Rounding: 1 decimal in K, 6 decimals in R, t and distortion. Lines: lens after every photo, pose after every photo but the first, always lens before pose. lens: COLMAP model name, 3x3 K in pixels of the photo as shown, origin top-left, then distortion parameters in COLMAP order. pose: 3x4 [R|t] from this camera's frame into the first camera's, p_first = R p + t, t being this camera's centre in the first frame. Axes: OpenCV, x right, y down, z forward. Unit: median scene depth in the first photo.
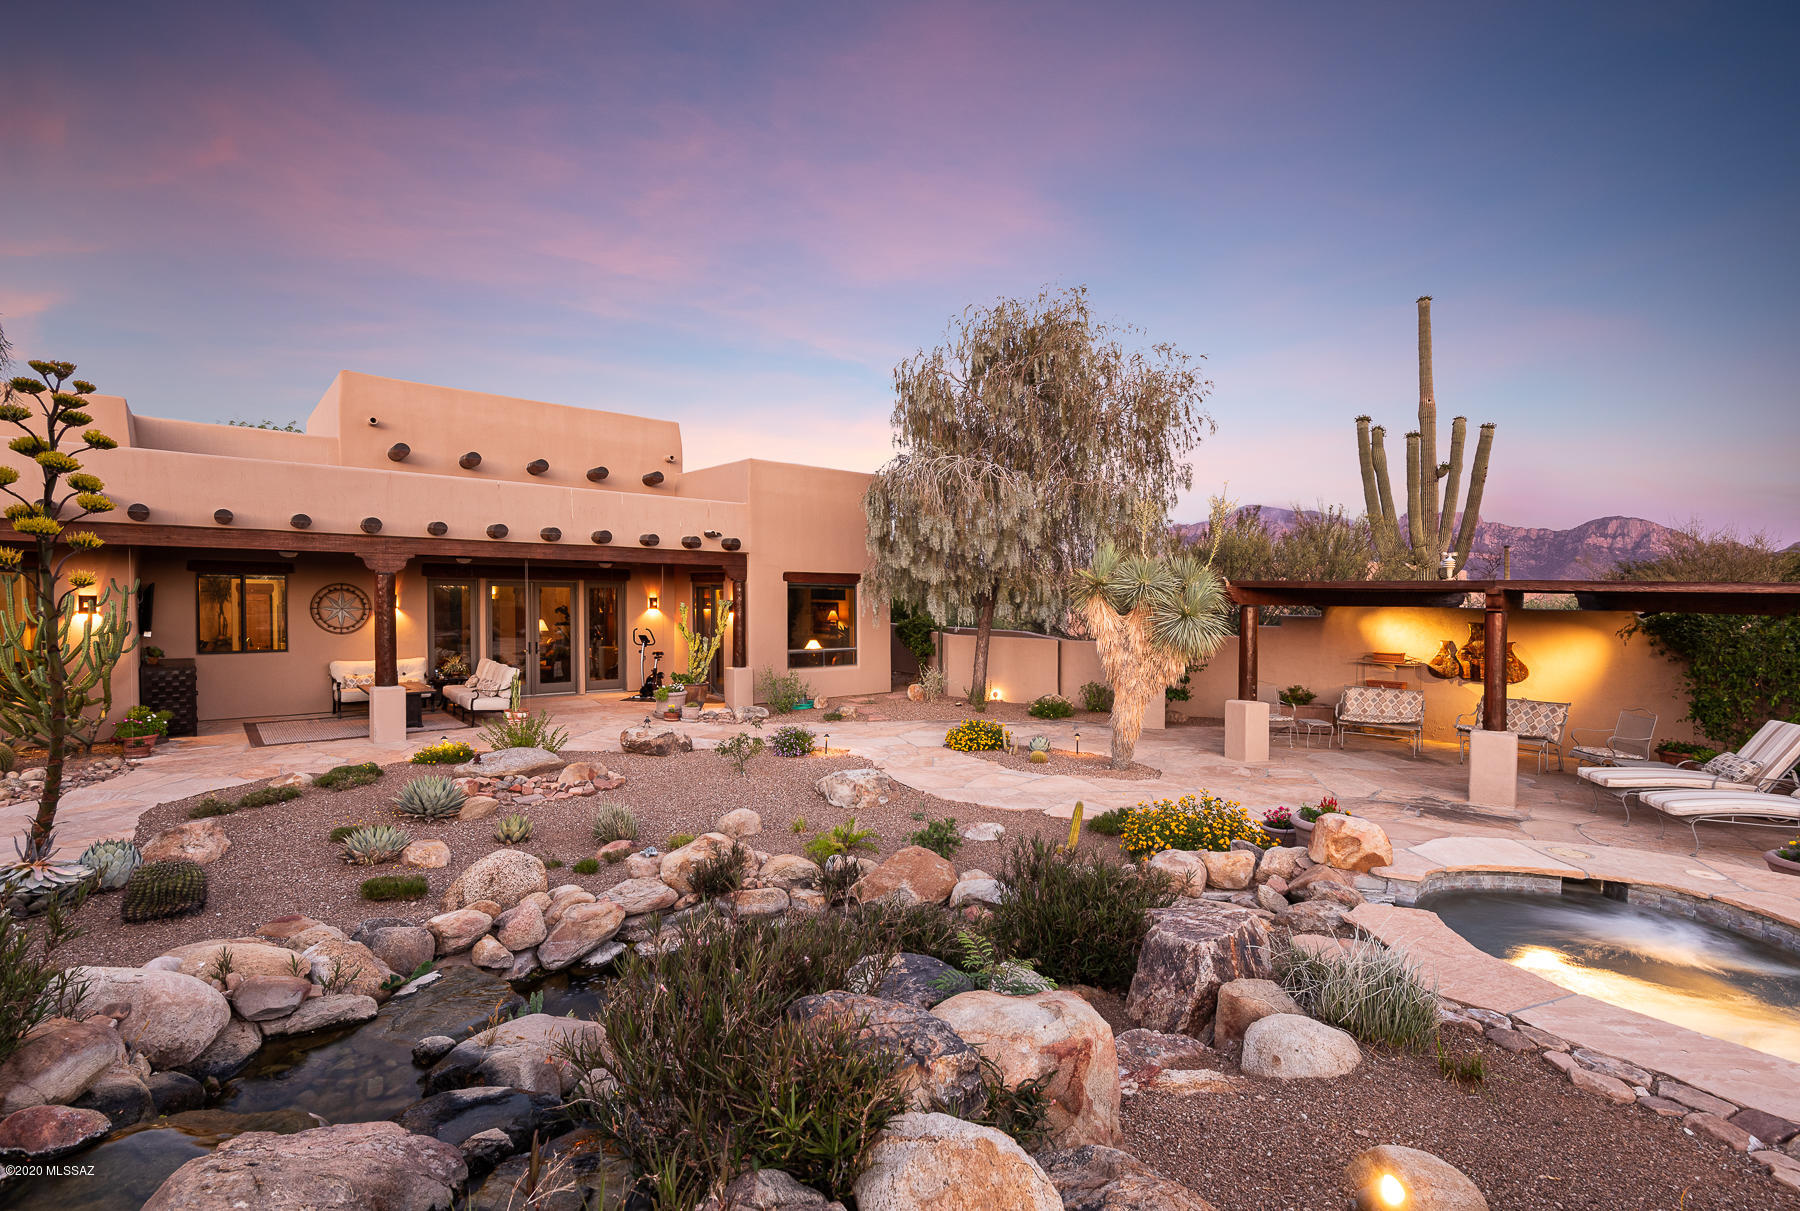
lens RADIAL K [[899.3, 0, 900.0], [0, 899.3, 605.5], [0, 0, 1]] dist [0.002667, -0.014500]
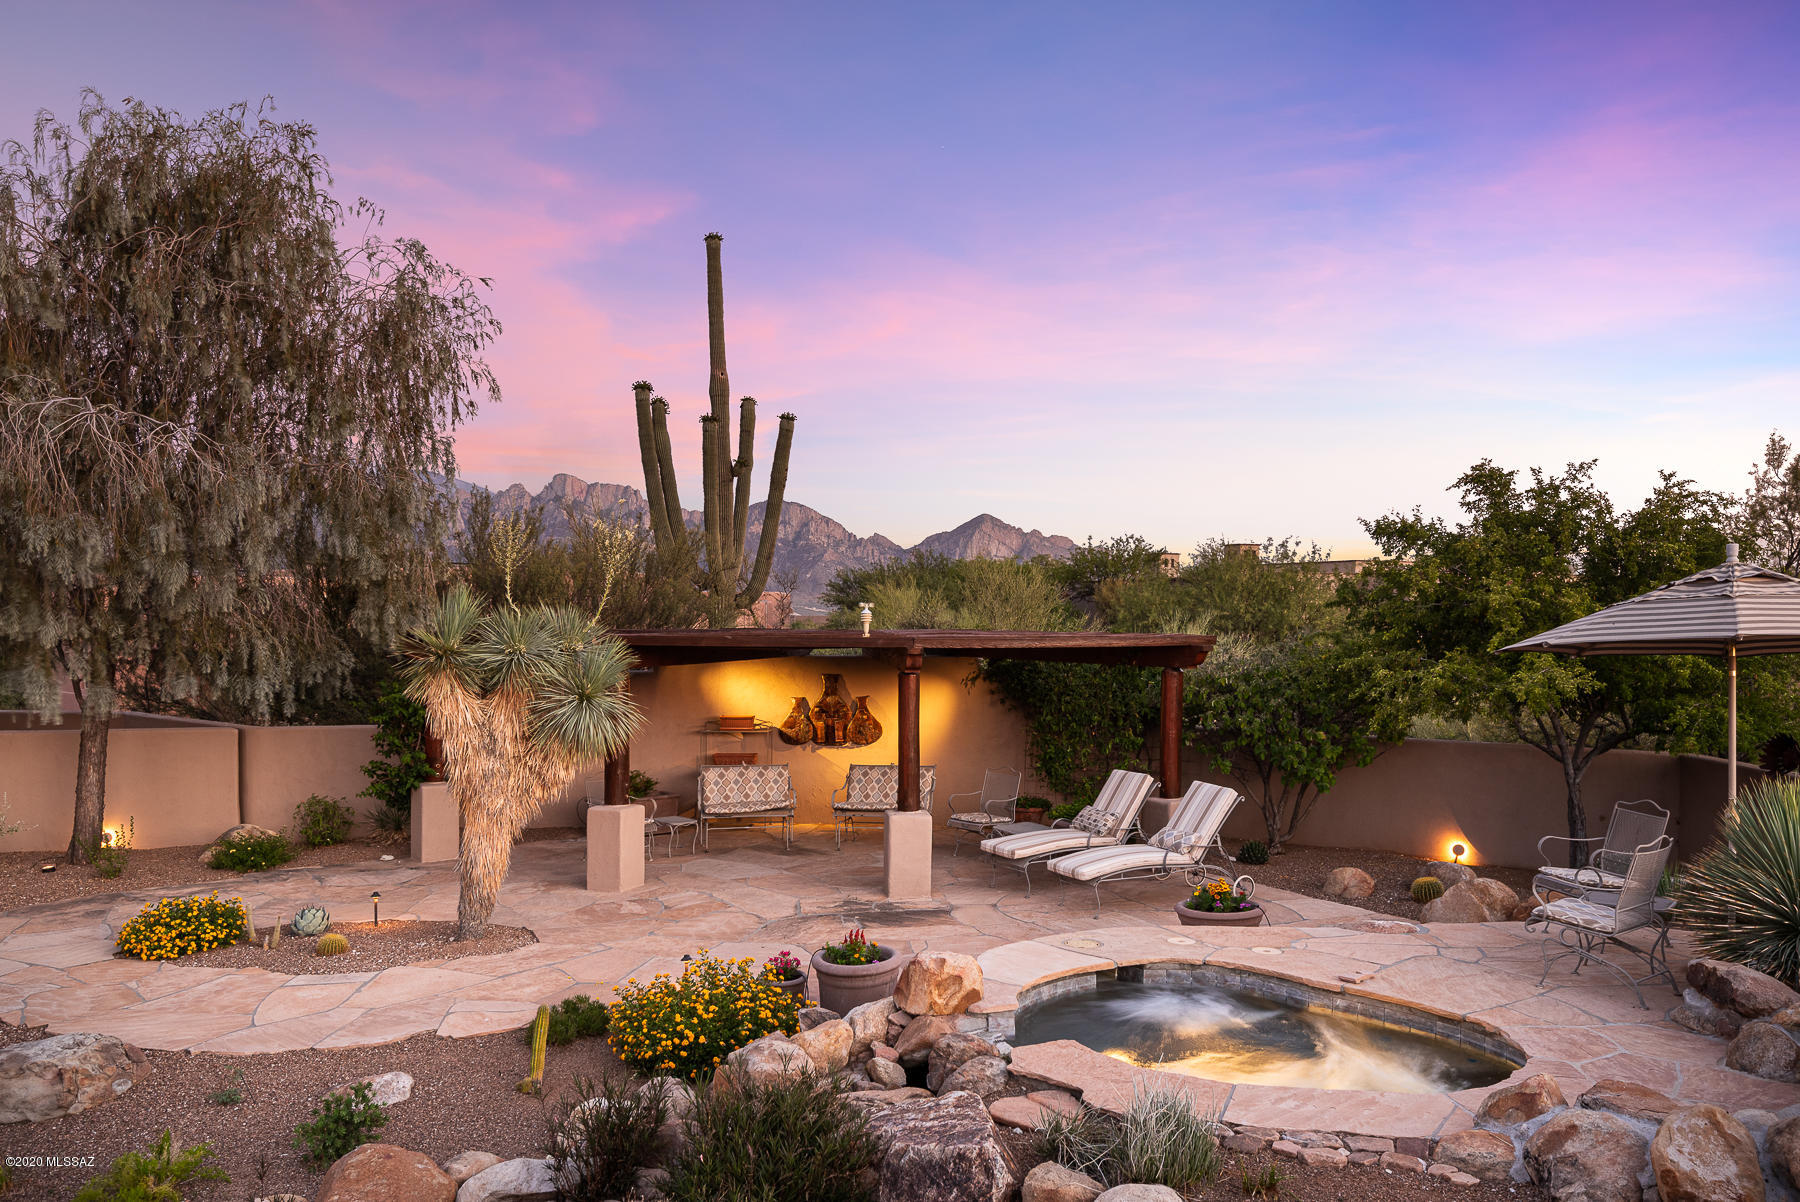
lens RADIAL K [[1528.8, 0, 900.0], [0, 1528.8, 601.0], [0, 0, 1]] dist [0.017859, -0.015981]
pose [[0.623702, -0.024283, 0.781285, -0.449265], [0.002816, 0.999581, 0.028819, -0.096564], [-0.781657, -0.015774, 0.623509, 0.091052]]
